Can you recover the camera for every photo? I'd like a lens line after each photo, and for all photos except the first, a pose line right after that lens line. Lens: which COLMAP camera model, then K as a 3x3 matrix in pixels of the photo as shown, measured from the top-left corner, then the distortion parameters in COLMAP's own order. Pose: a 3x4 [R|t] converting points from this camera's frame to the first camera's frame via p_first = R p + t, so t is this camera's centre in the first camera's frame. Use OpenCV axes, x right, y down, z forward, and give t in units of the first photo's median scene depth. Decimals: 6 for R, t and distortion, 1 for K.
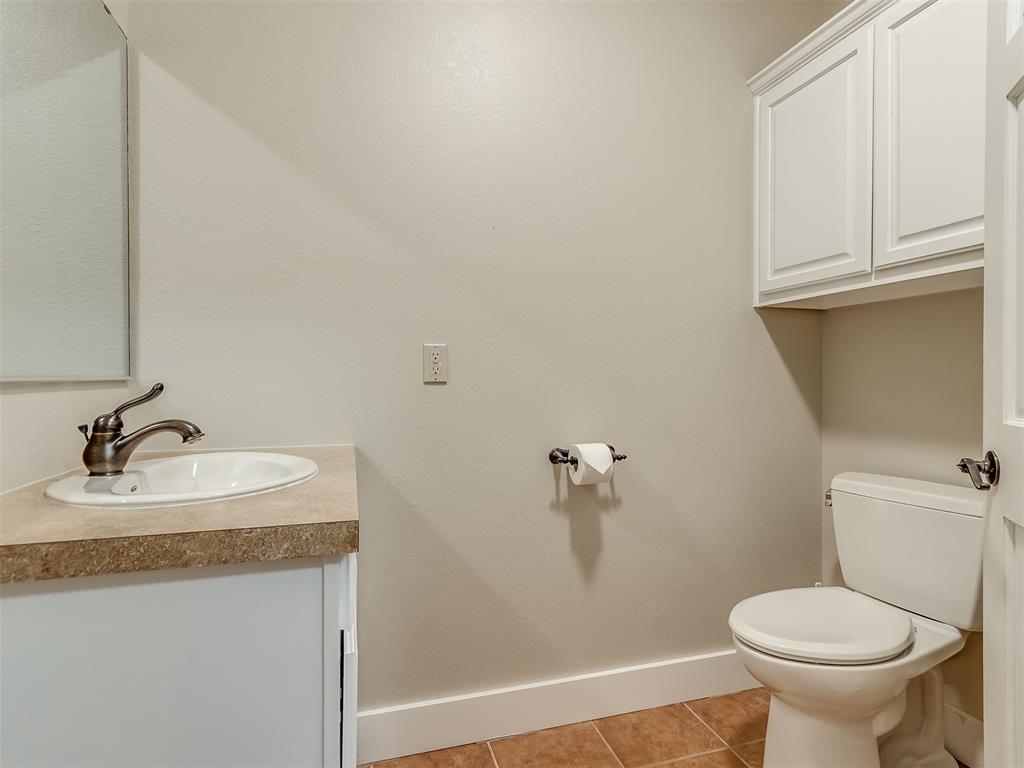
lens RADIAL K [[531.1, 0, 505.8], [0, 531.1, 382.6], [0, 0, 1]] dist [0.004586, 0.000755]
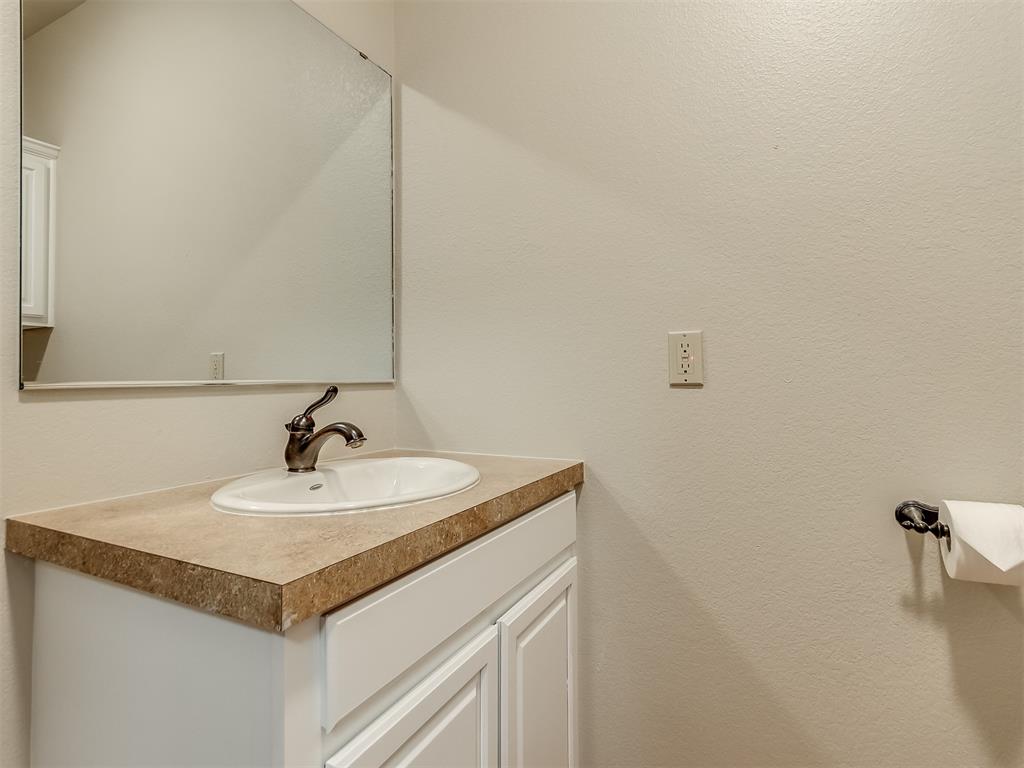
lens RADIAL K [[531.1, 0, 527.3], [0, 531.1, 367.0], [0, 0, 1]] dist [0.004586, 0.000755]
pose [[0.728804, -0.022799, -0.684343, 0.311128], [0.000554, 0.999465, -0.032707, -0.001118], [0.684722, 0.023458, 0.728426, 0.505901]]
